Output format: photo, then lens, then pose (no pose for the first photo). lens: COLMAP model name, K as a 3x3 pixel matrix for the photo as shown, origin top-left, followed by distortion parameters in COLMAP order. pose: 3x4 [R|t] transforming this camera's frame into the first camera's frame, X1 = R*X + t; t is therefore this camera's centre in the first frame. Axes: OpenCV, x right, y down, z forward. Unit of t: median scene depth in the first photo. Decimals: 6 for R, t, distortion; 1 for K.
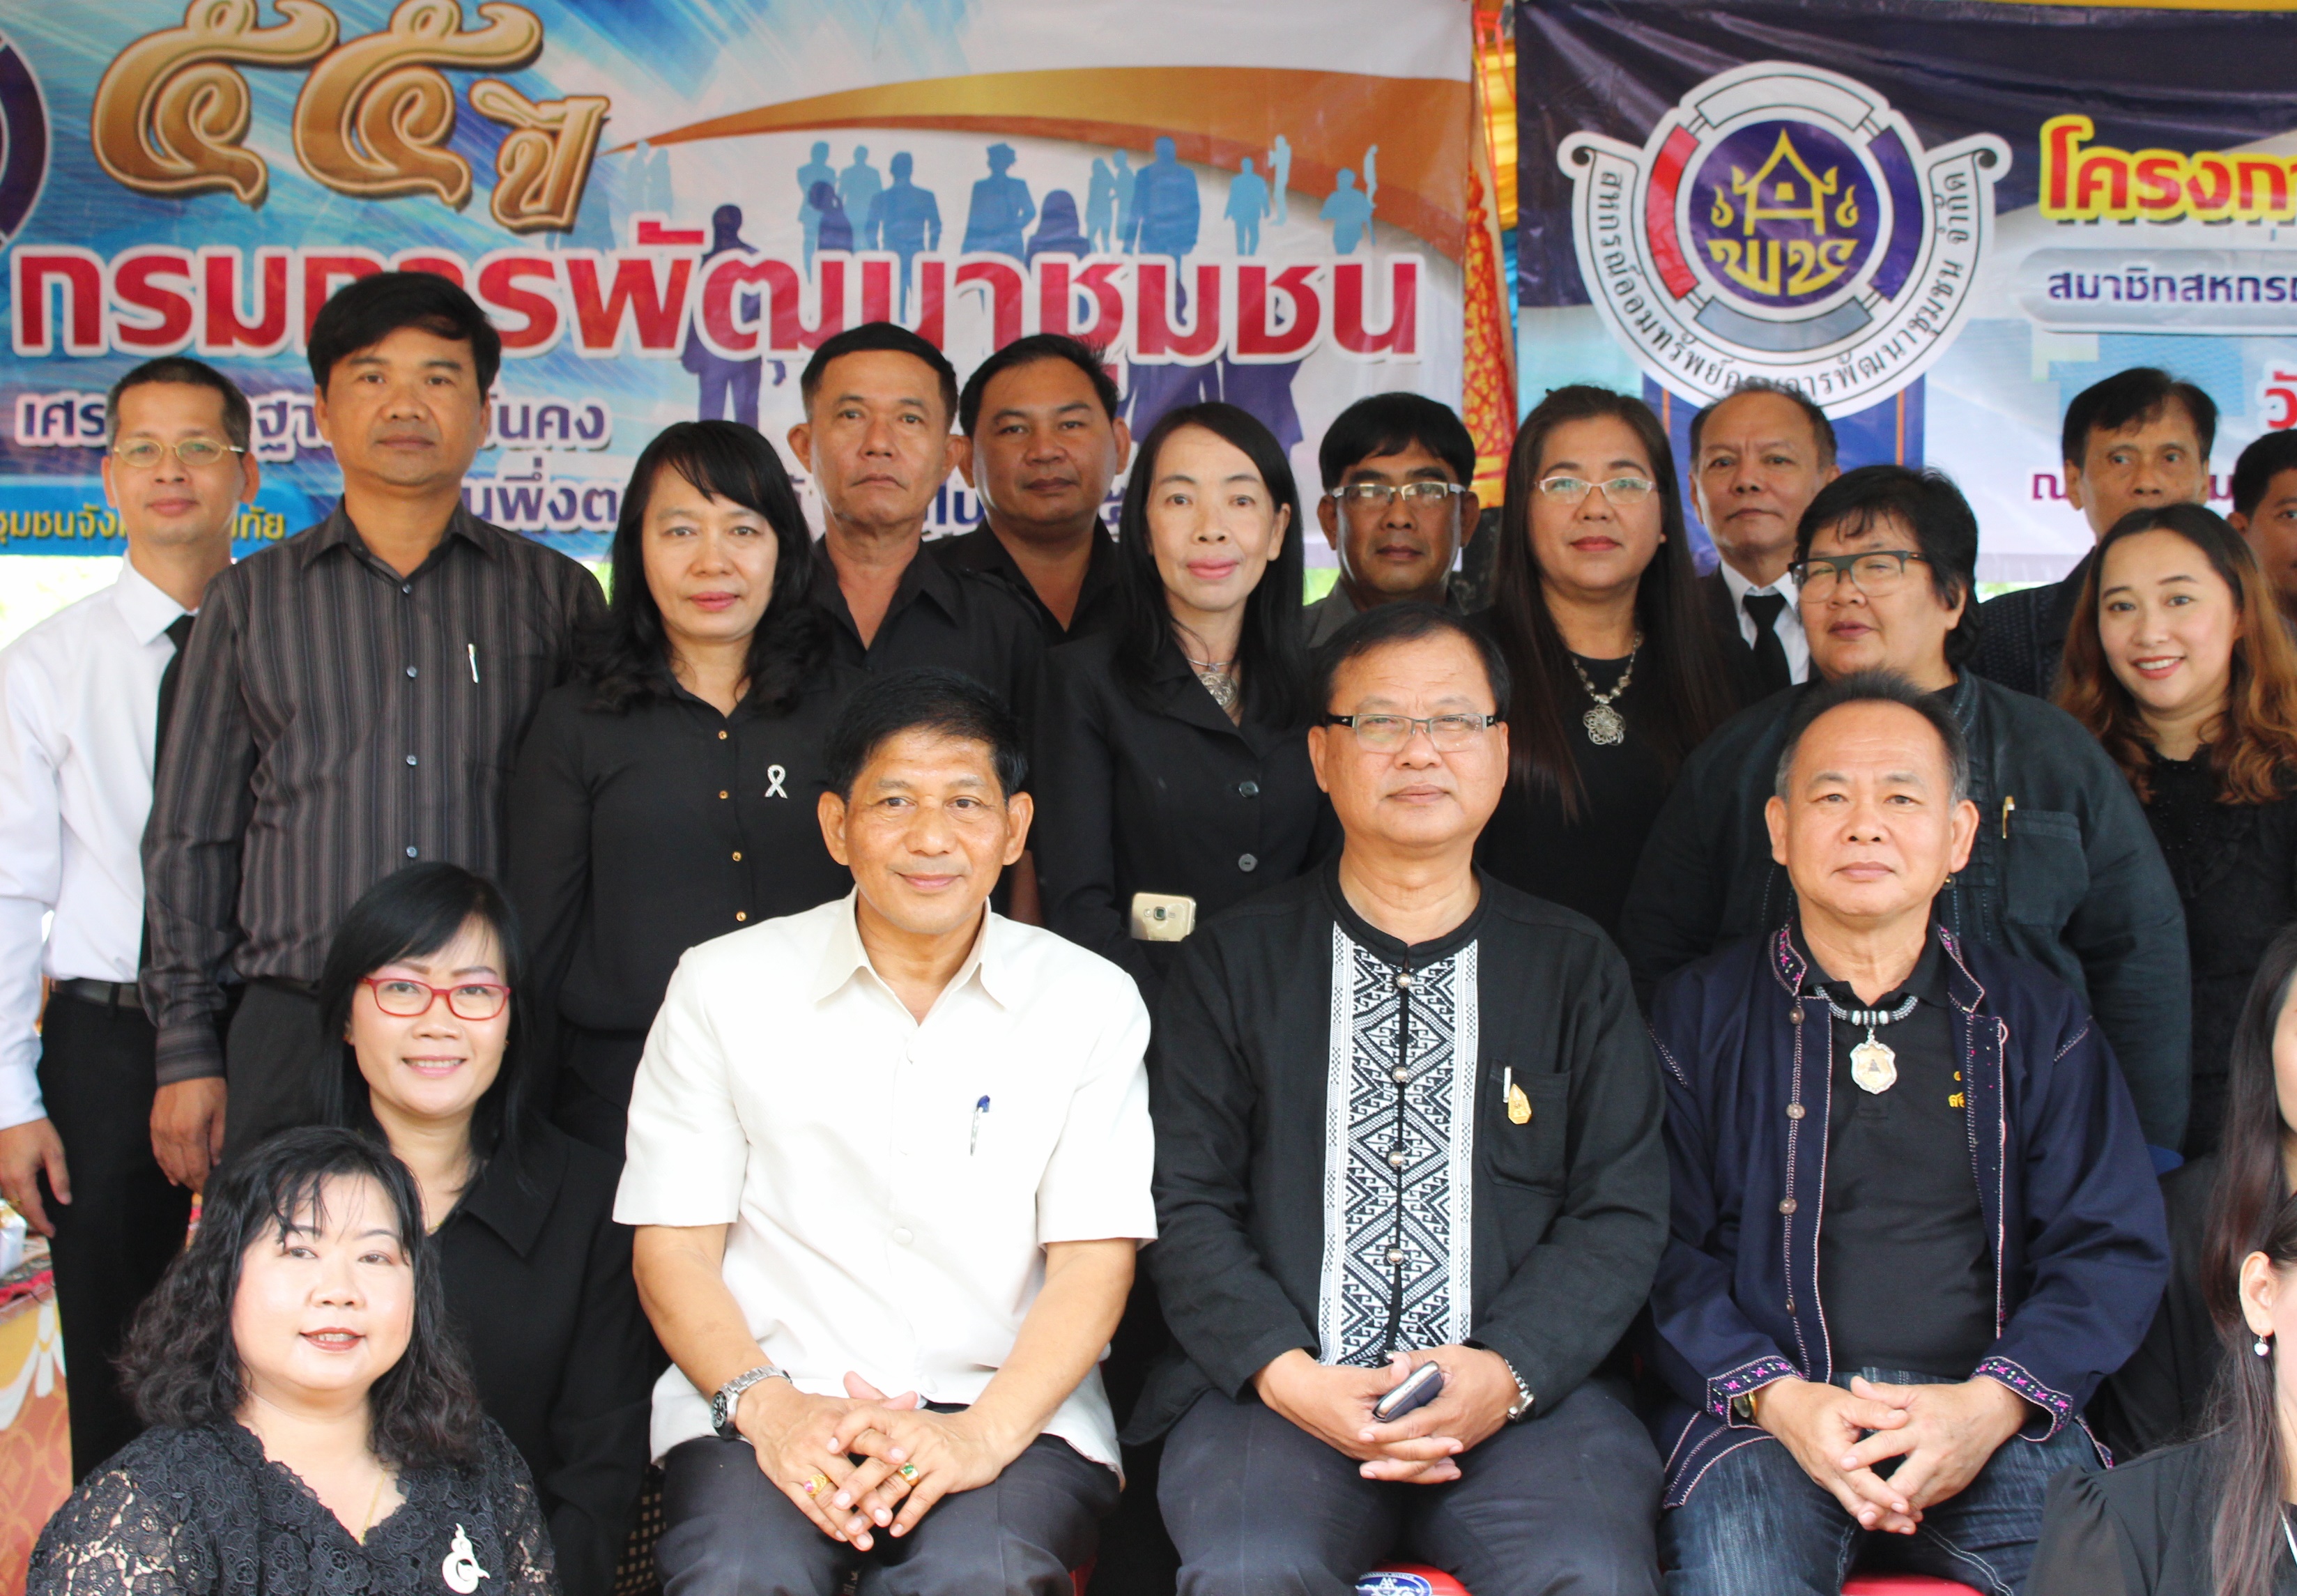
lens RADIAL K [[3431.7, 0, 1152.3], [0, 3431.7, 790.4], [0, 0, 1]] dist [0.031148, 0.000000]
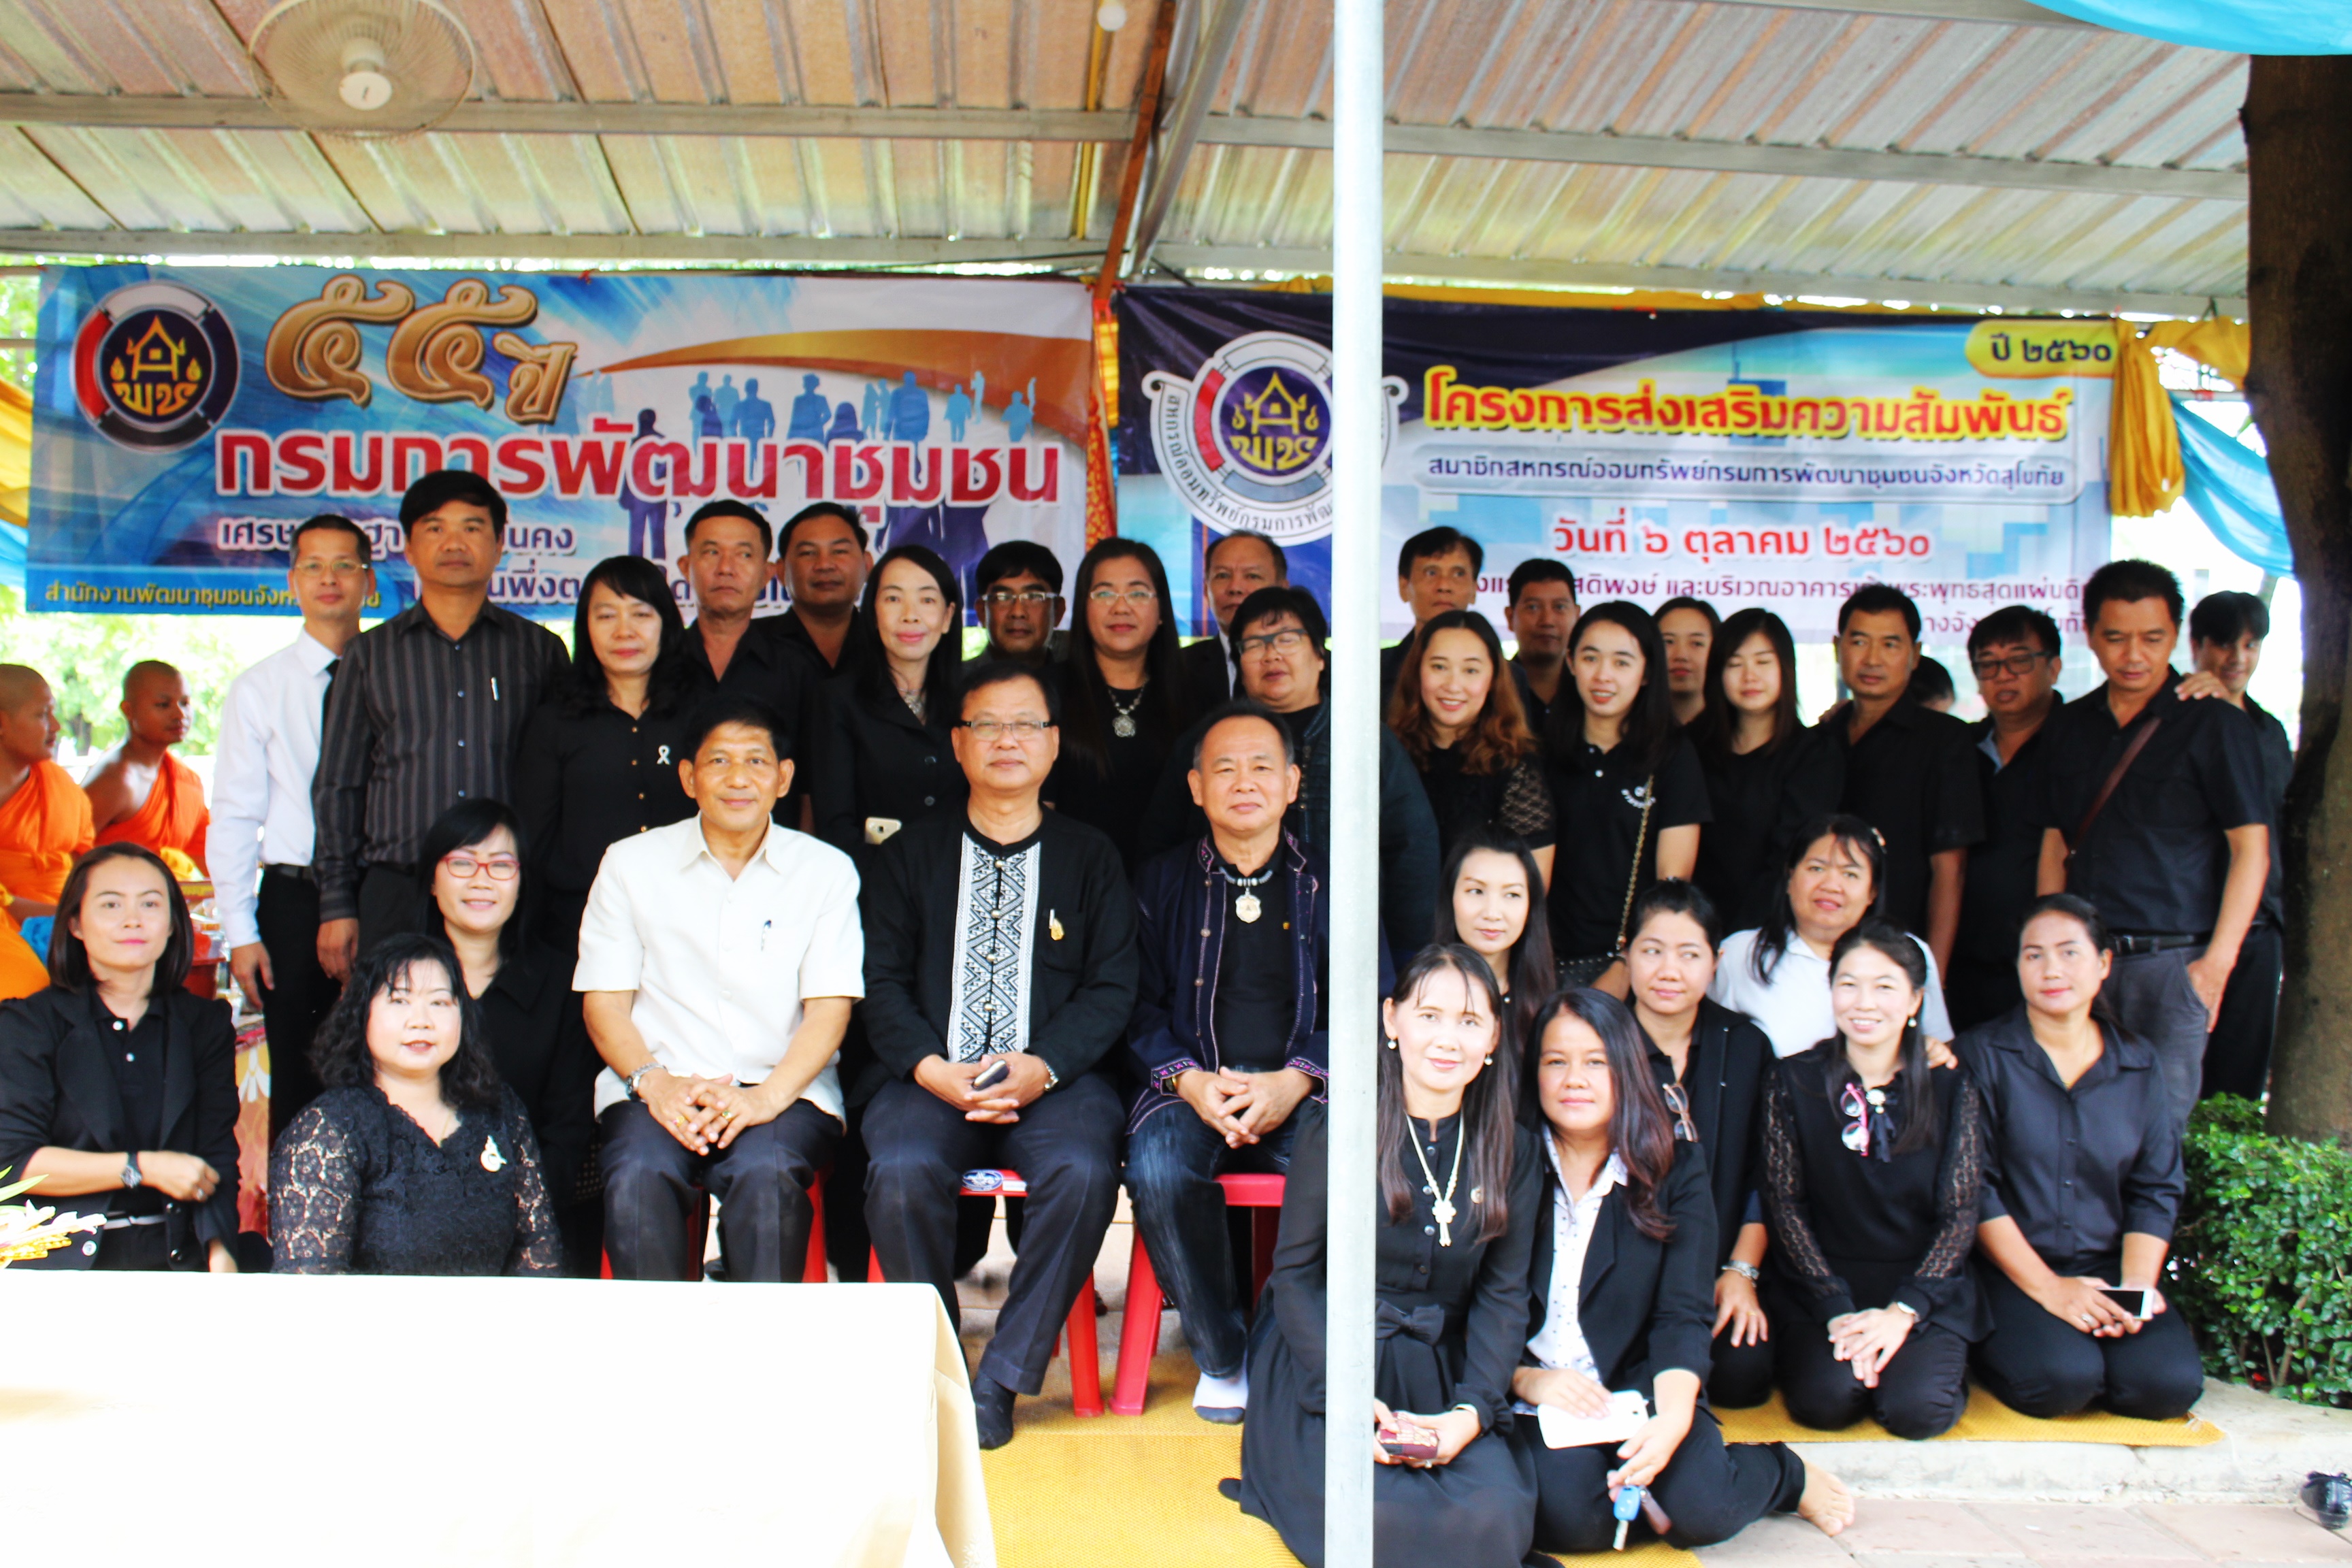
lens RADIAL K [[2633.5, 0, 1171.2], [0, 2633.5, 784.0], [0, 0, 1]] dist [-0.069572, 0.000000]
pose [[0.997972, 0.003593, 0.063553, 0.066897], [-0.004260, 0.999937, 0.010355, -0.002665], [-0.063511, -0.010605, 0.997925, -0.388212]]
